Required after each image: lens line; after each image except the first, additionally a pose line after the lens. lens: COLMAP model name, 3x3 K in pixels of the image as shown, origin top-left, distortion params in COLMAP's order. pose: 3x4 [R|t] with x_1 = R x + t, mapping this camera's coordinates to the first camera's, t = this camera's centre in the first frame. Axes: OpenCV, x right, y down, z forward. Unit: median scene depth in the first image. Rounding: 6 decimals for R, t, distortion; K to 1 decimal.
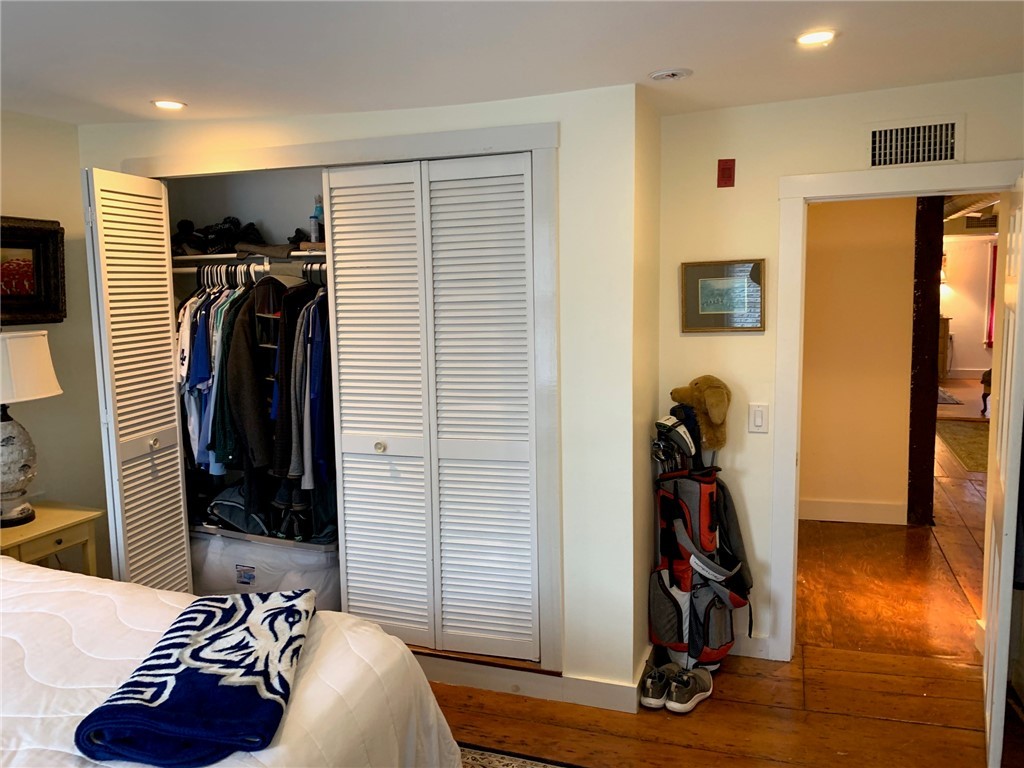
lens RADIAL K [[807.3, 0, 493.6], [0, 807.3, 378.5], [0, 0, 1]] dist [0.044632, -0.060221]
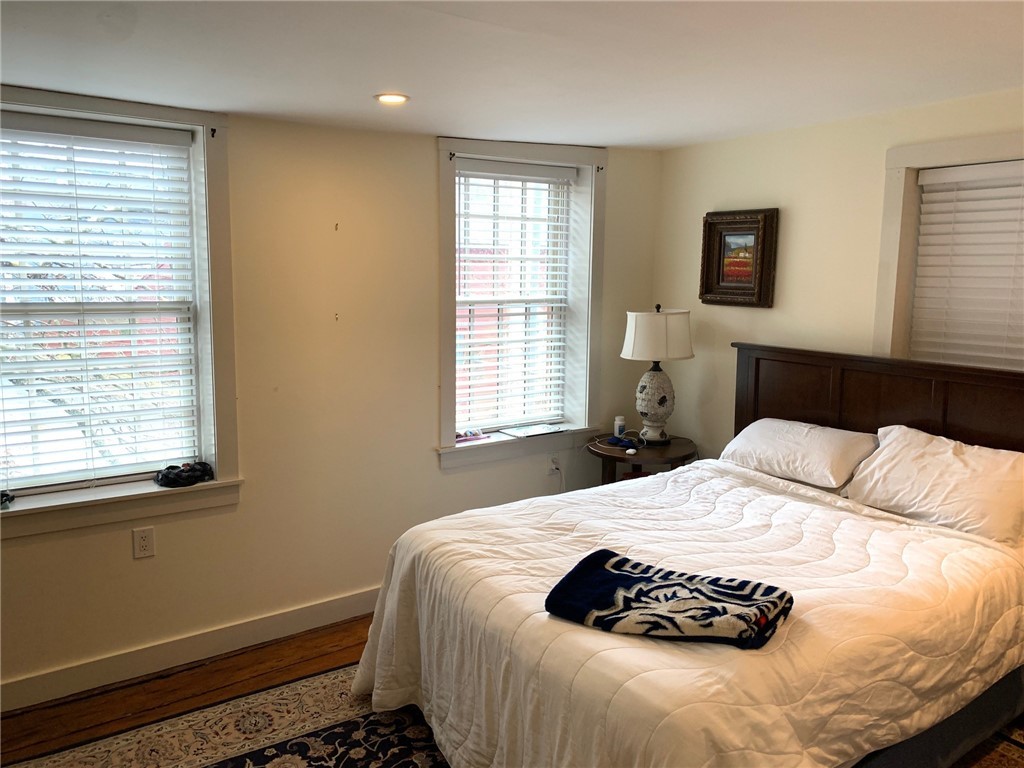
lens RADIAL K [[807.3, 0, 493.6], [0, 807.3, 378.5], [0, 0, 1]] dist [0.044632, -0.060221]
pose [[-0.592986, 0.122088, -0.795903, 0.707446], [-0.098689, 0.969967, 0.222317, -0.194545], [0.799142, 0.210378, -0.563128, 1.404935]]
